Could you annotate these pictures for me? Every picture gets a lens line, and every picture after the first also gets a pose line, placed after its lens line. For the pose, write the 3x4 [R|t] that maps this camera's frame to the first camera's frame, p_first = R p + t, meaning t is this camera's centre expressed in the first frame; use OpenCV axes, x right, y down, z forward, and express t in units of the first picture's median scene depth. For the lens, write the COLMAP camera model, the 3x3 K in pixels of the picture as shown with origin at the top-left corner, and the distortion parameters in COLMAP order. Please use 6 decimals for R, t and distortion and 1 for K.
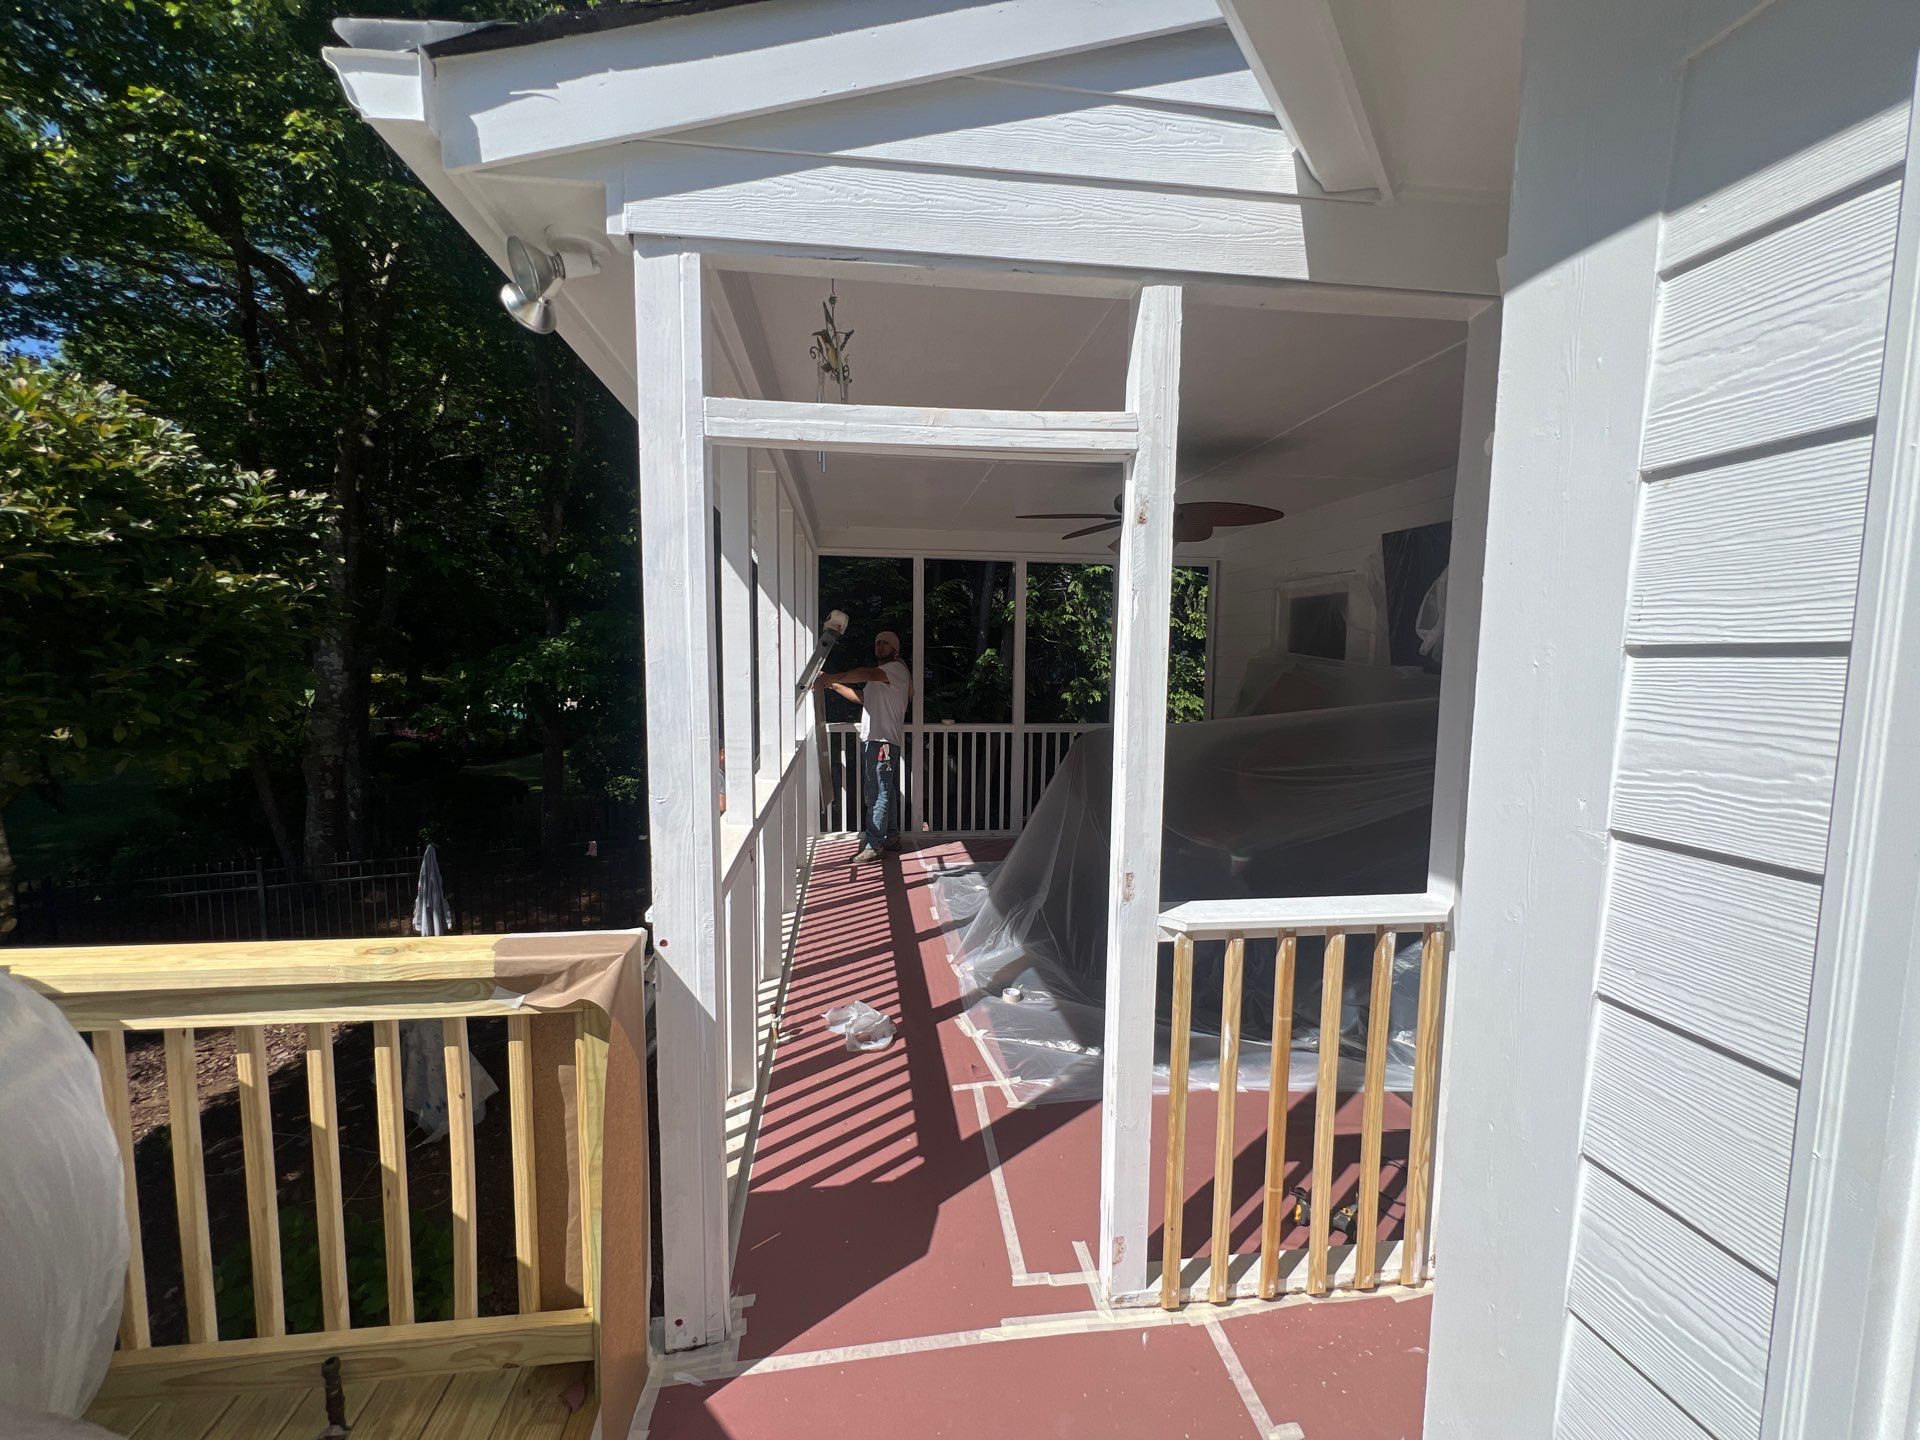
lens RADIAL K [[766.4, 0, 959.3], [0, 766.4, 723.3], [0, 0, 1]] dist [-0.000898, 0.000036]
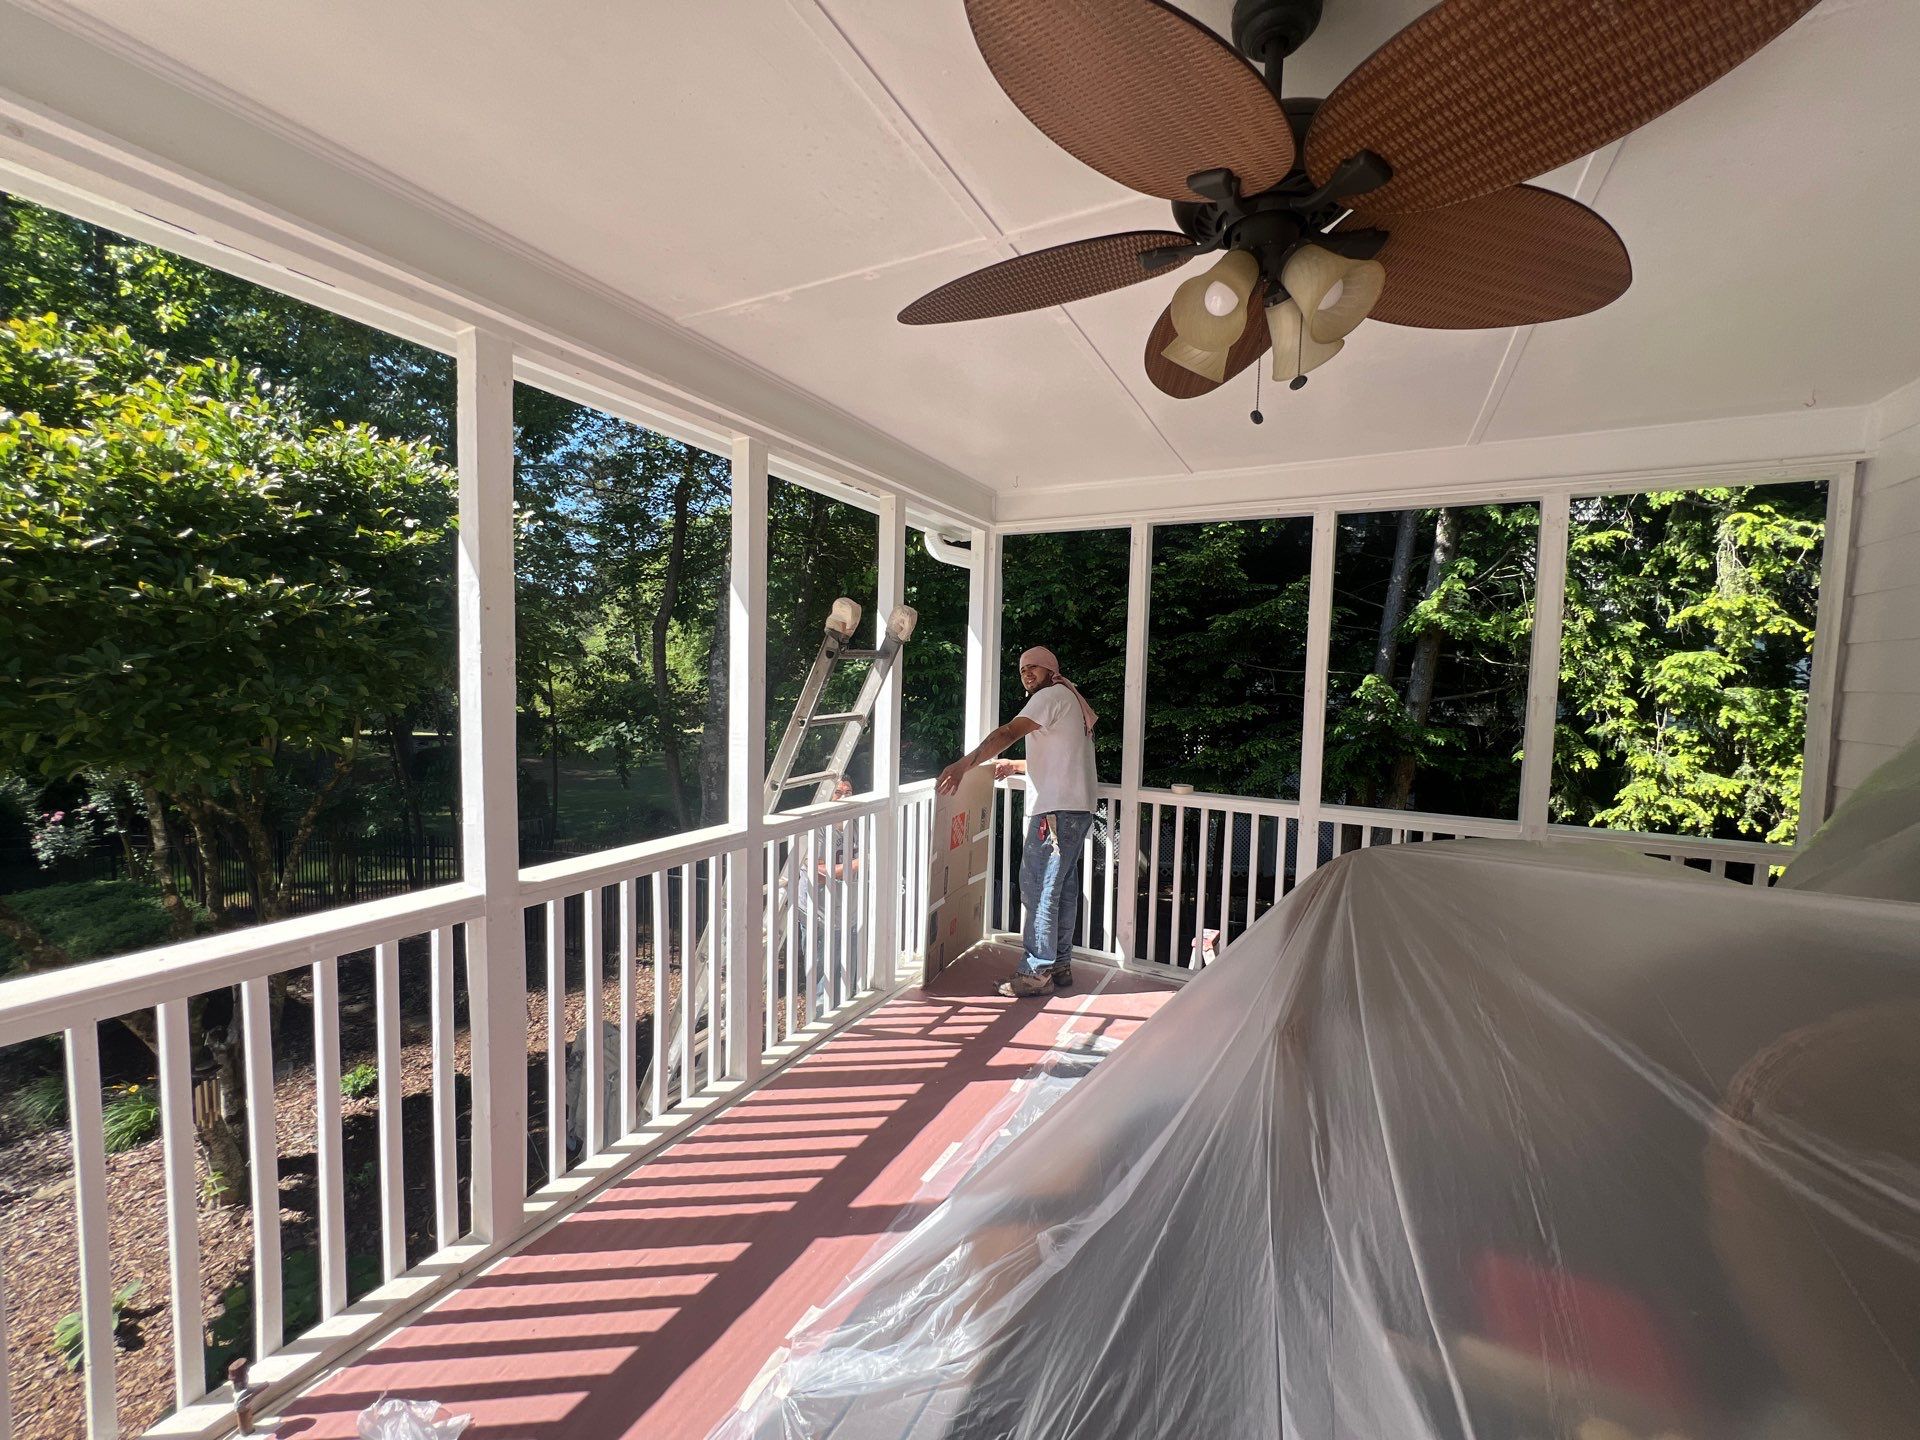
lens RADIAL K [[766.4, 0, 959.3], [0, 766.4, 723.3], [0, 0, 1]] dist [-0.000898, 0.000036]
pose [[0.814672, 0.046499, -0.578055, 0.233045], [-0.068290, 0.997537, -0.016002, -0.039478], [0.575887, 0.052512, 0.815841, 0.486183]]
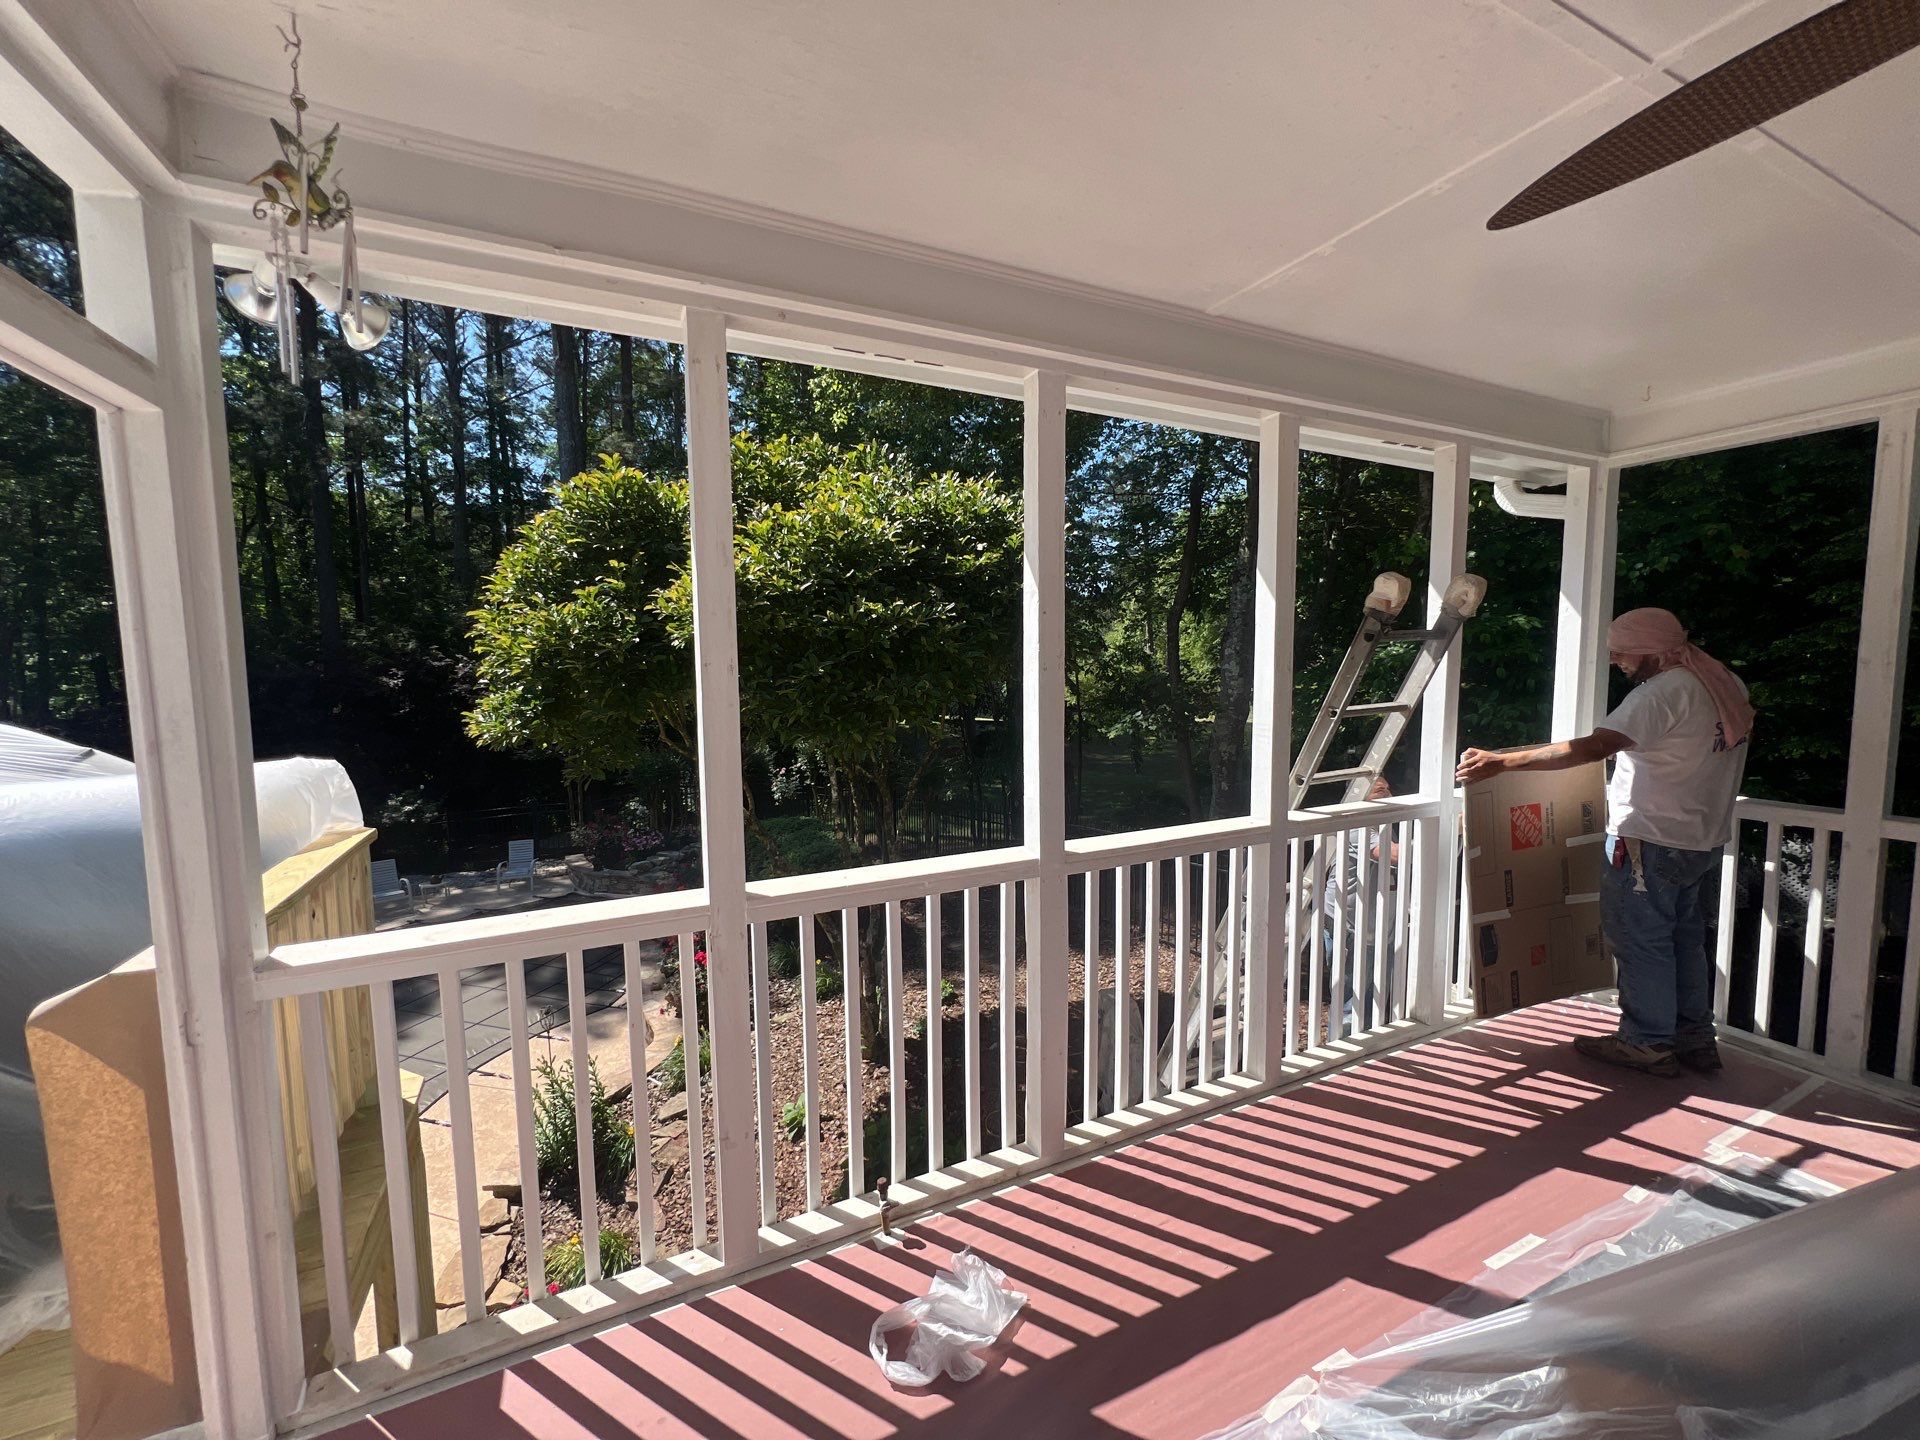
lens RADIAL K [[766.4, 0, 959.3], [0, 766.4, 723.3], [0, 0, 1]] dist [-0.000898, 0.000036]
pose [[0.309704, 0.065067, -0.948604, 0.226041], [-0.072346, 0.996376, 0.044724, -0.039244], [0.948077, 0.054776, 0.313289, 0.478748]]
